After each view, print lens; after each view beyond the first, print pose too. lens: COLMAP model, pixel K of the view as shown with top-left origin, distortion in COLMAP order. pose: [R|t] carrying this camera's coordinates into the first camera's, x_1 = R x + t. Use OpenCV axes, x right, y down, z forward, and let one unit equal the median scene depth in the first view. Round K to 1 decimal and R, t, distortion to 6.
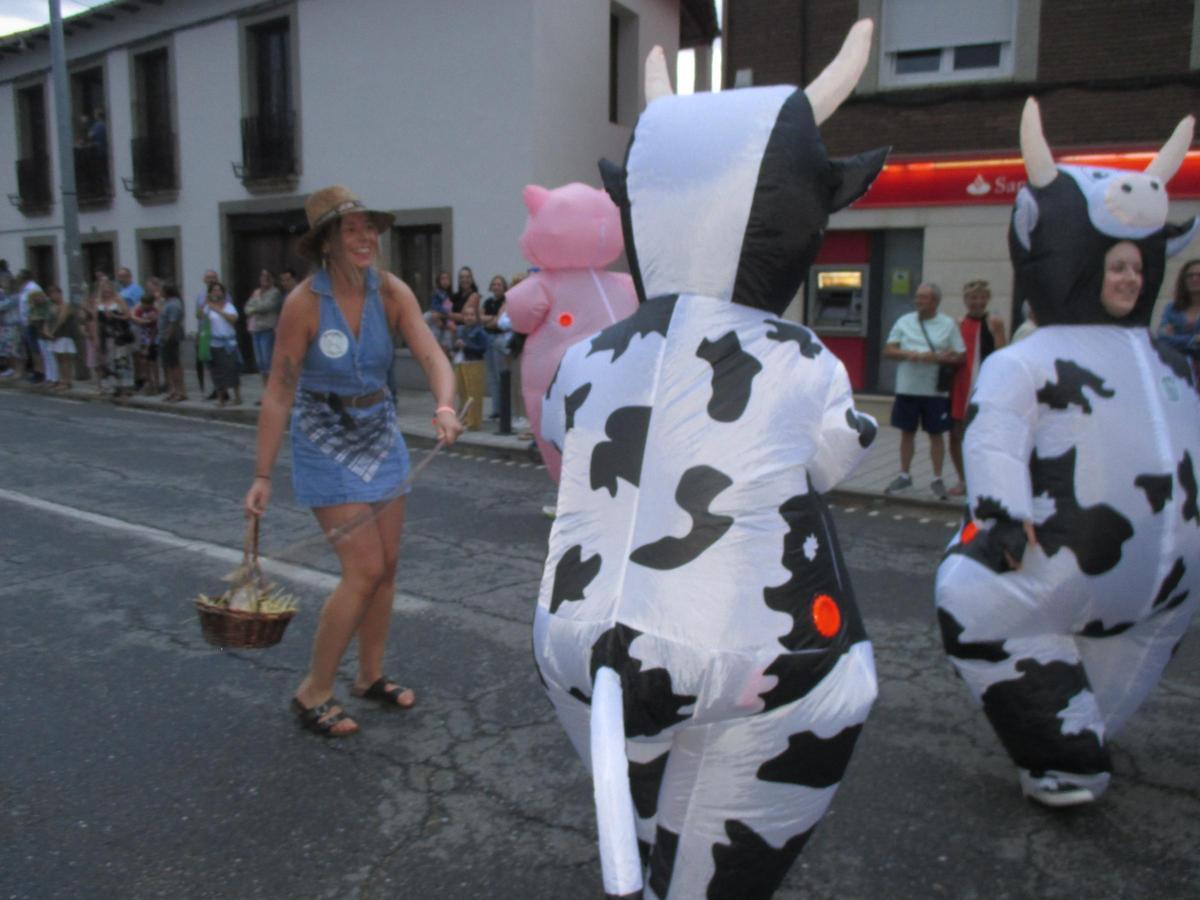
lens RADIAL K [[1022.4, 0, 619.6], [0, 1022.4, 441.3], [0, 0, 1]] dist [-0.036114, 0.022871]
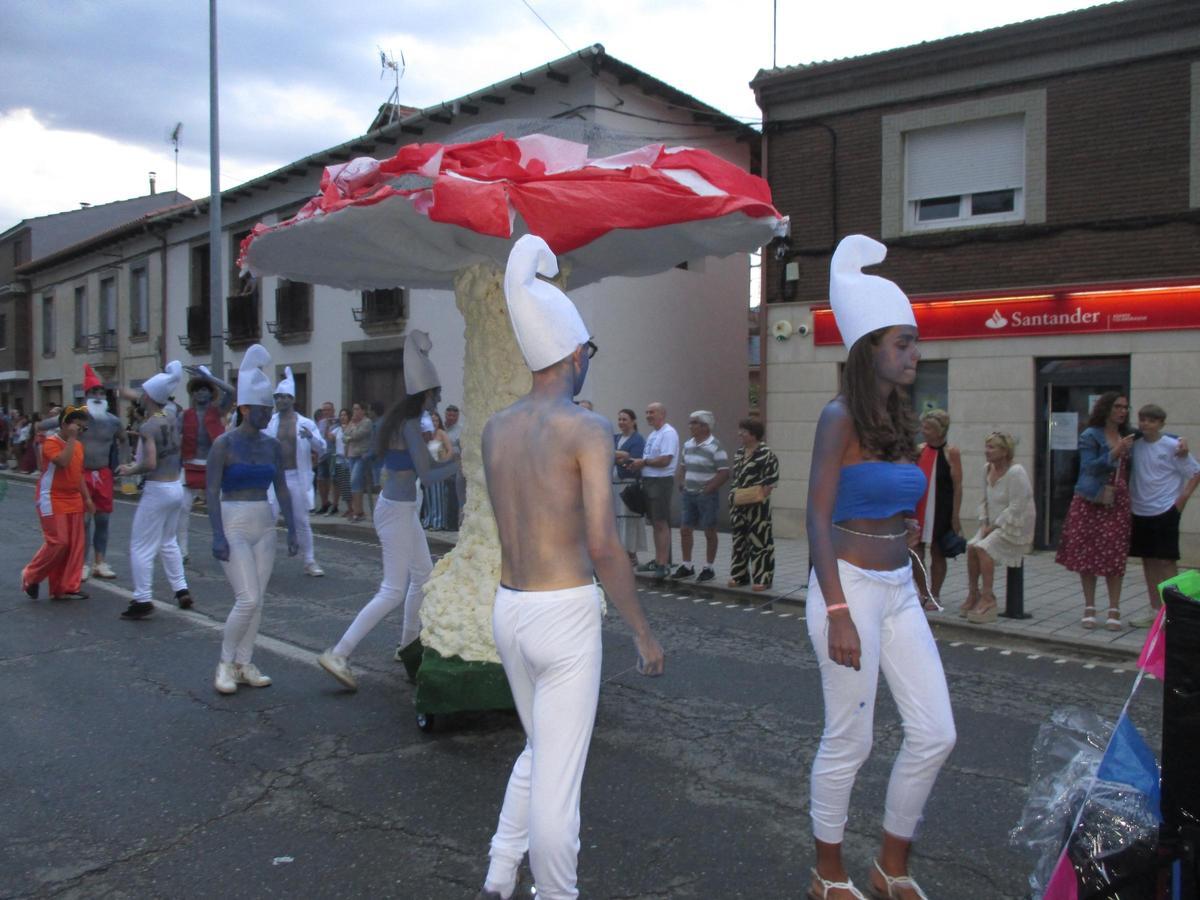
lens RADIAL K [[1022.4, 0, 617.1], [0, 1022.4, 440.2], [0, 0, 1]] dist [-0.036114, 0.022871]
pose [[0.988100, -0.000023, -0.153816, 0.126755], [-0.018831, 0.992459, -0.121120, 0.008827], [0.152659, 0.122575, 0.980648, -0.087608]]
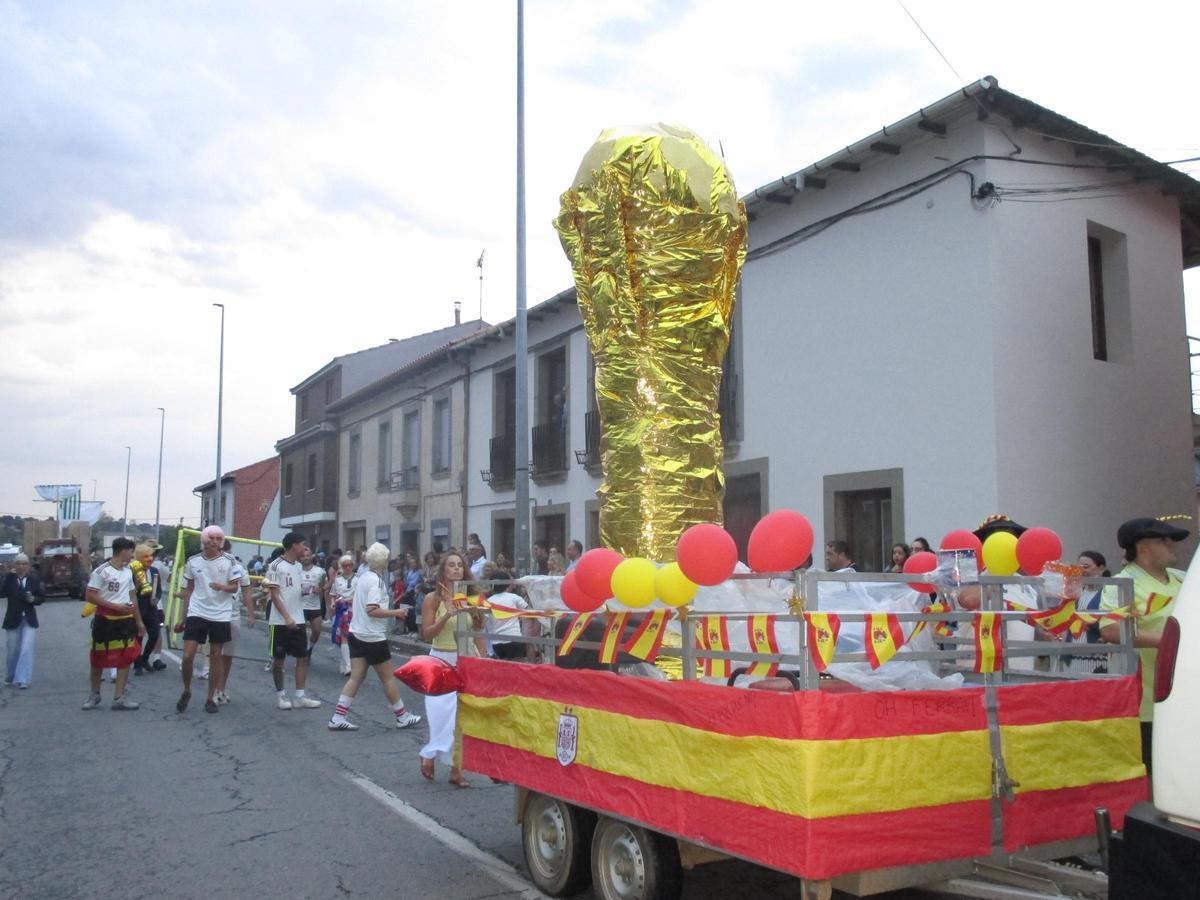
lens RADIAL K [[1120.1, 0, 609.6], [0, 1120.1, 430.1], [0, 0, 1]] dist [-0.041592, 0.000000]
pose [[0.901647, -0.057893, -0.428581, 0.023413], [-0.052697, 0.968908, -0.241744, -0.023179], [0.429251, 0.240552, 0.870562, 0.074306]]
